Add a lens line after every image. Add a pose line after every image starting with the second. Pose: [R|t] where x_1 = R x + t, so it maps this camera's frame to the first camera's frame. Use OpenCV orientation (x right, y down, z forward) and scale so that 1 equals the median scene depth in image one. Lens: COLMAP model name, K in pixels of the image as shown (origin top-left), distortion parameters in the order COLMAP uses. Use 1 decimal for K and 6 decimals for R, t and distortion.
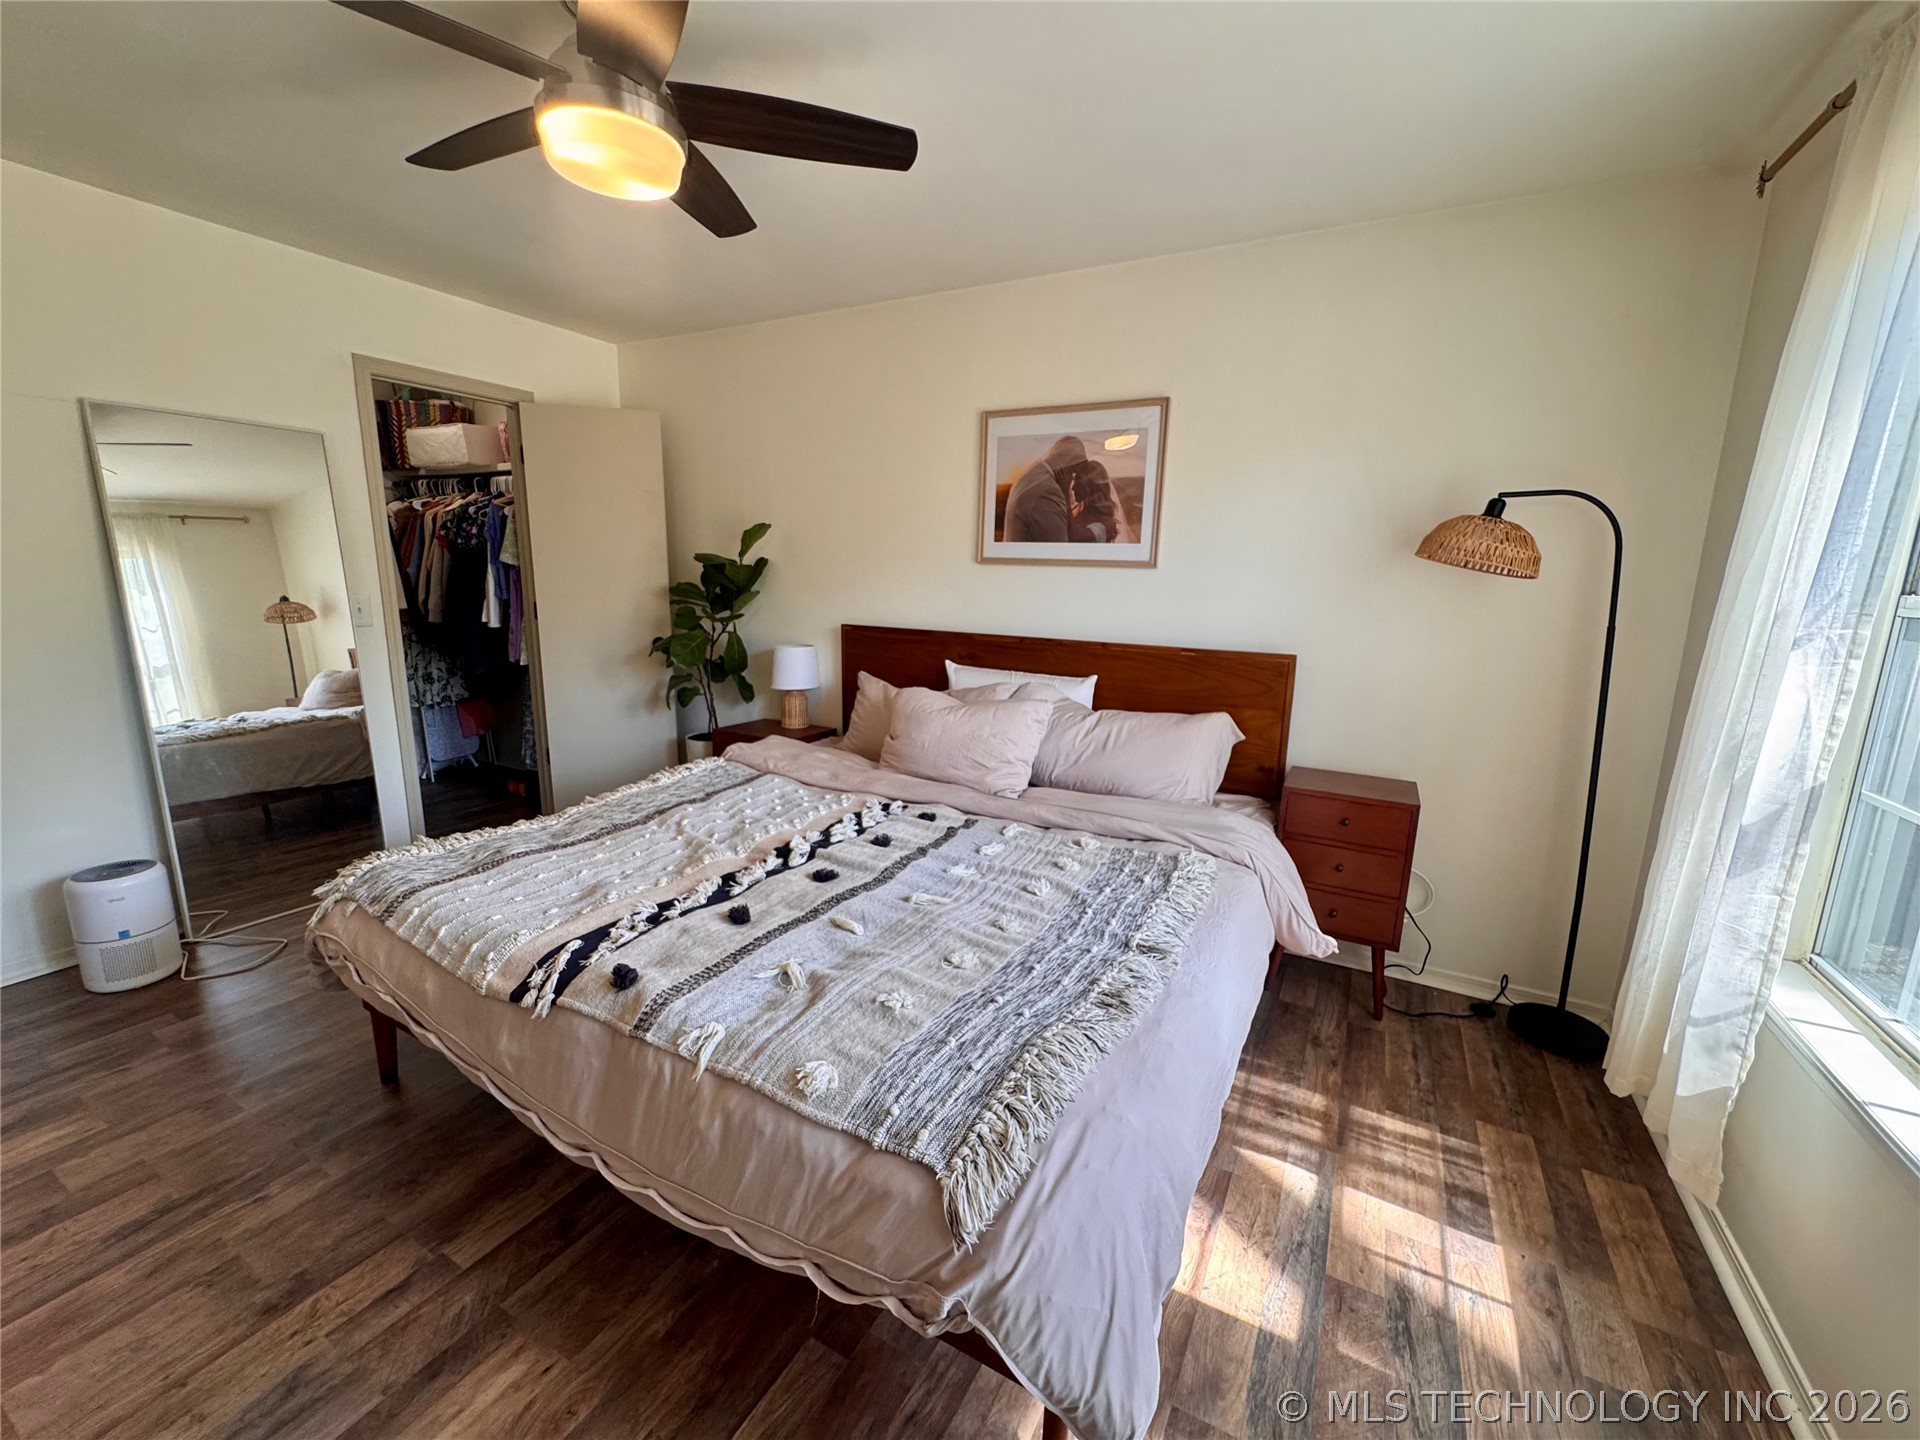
lens RADIAL K [[770.9, 0, 955.3], [0, 770.9, 721.1], [0, 0, 1]] dist [-0.006604, 0.000488]
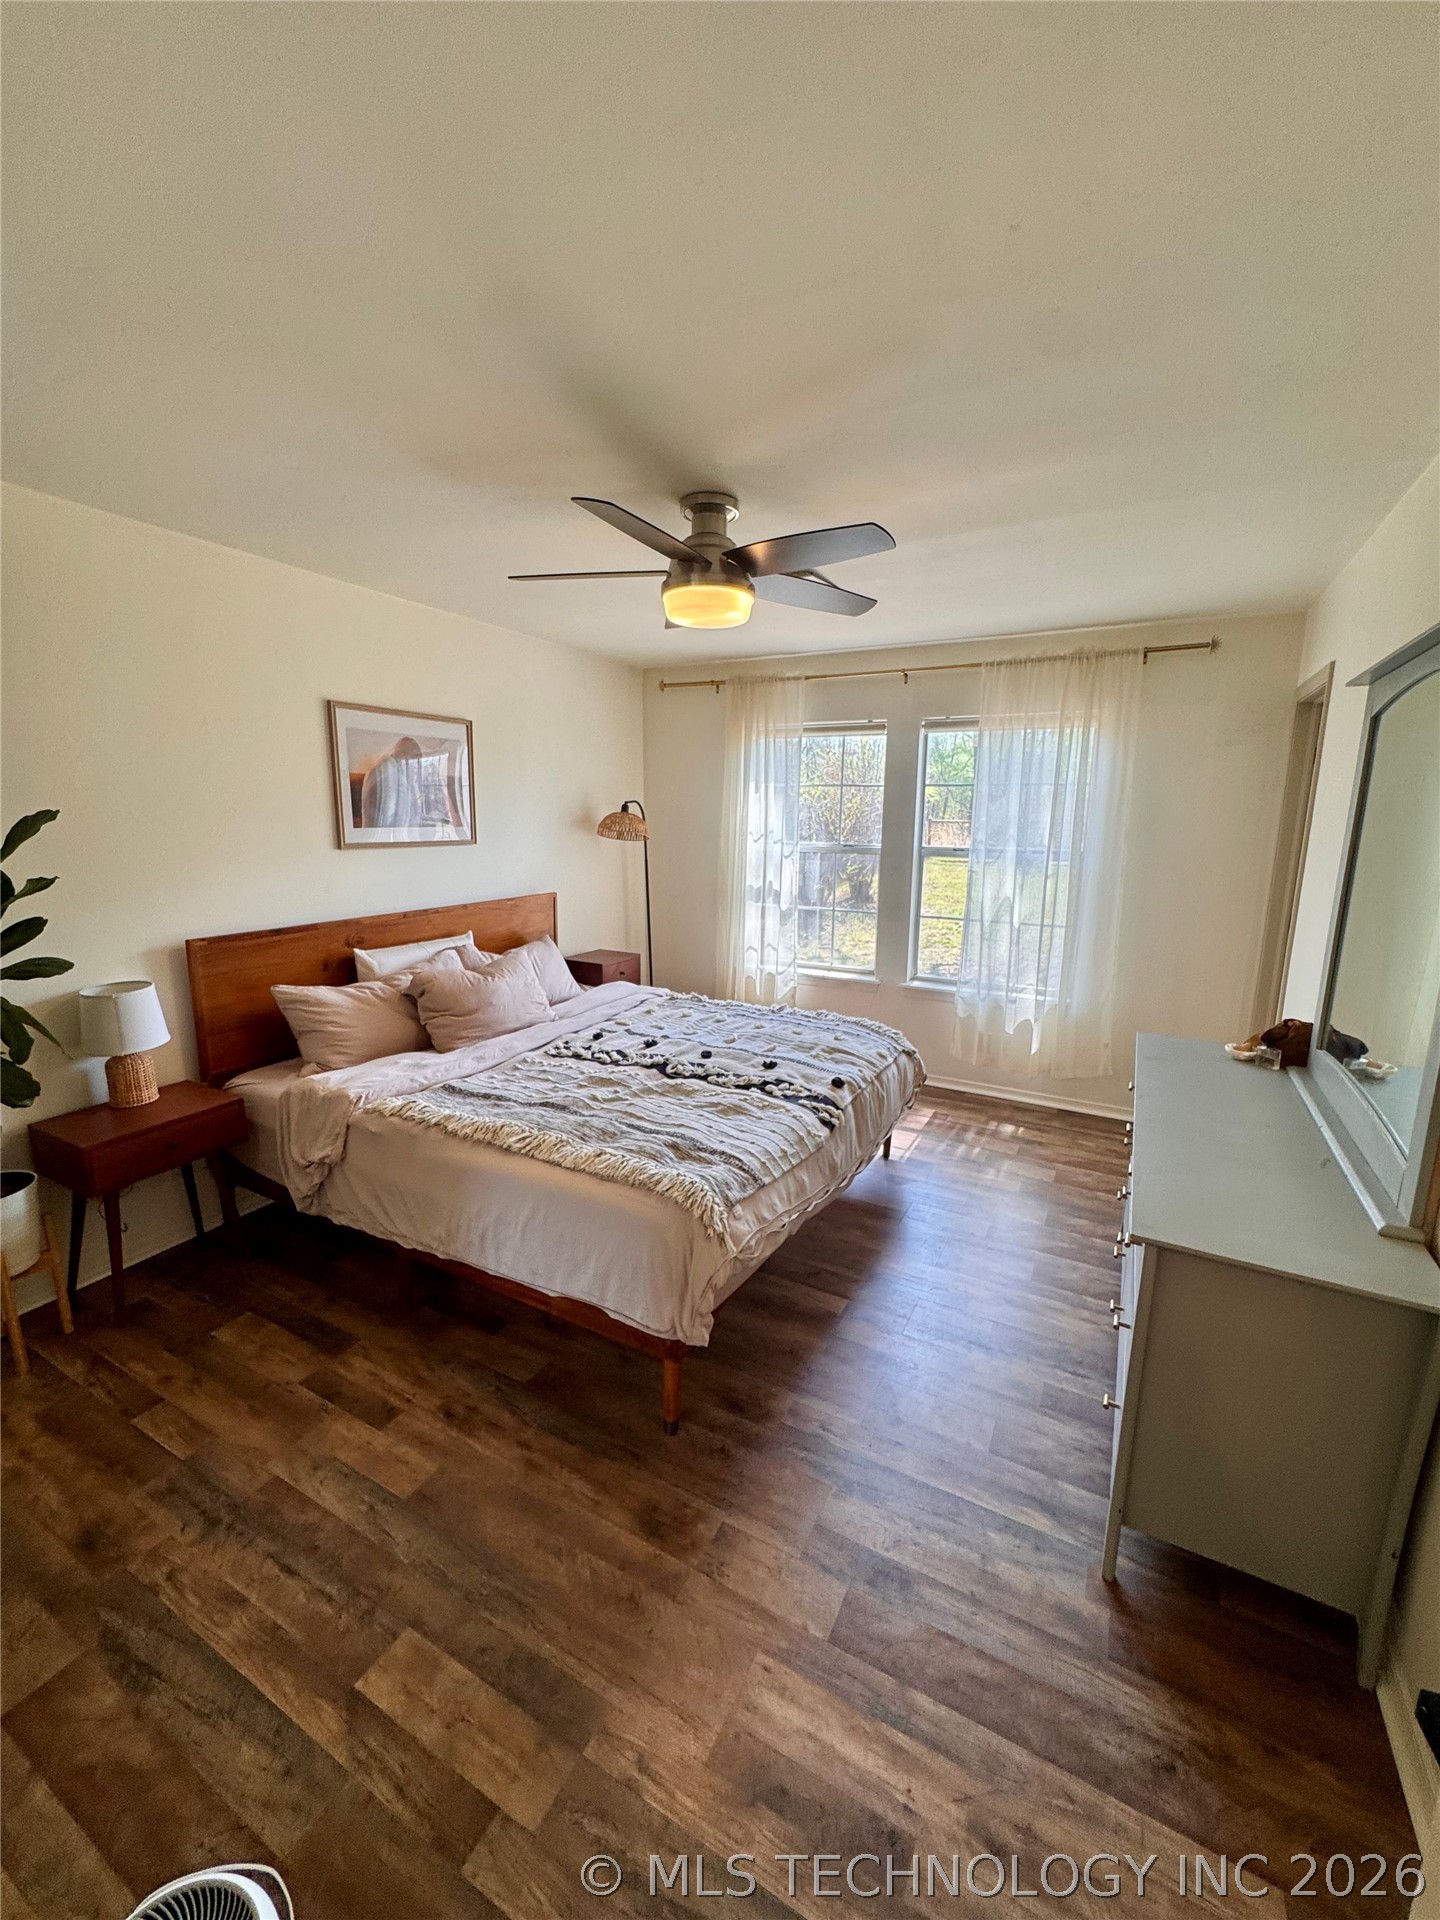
lens RADIAL K [[770.9, 0, 715.9], [0, 770.9, 958.1], [0, 0, 1]] dist [-0.006604, 0.000488]
pose [[-0.001737, -0.201206, 0.979547, -1.061542], [0.197670, 0.960152, 0.197573, -0.186416], [-0.980267, 0.193970, 0.038105, 0.560654]]
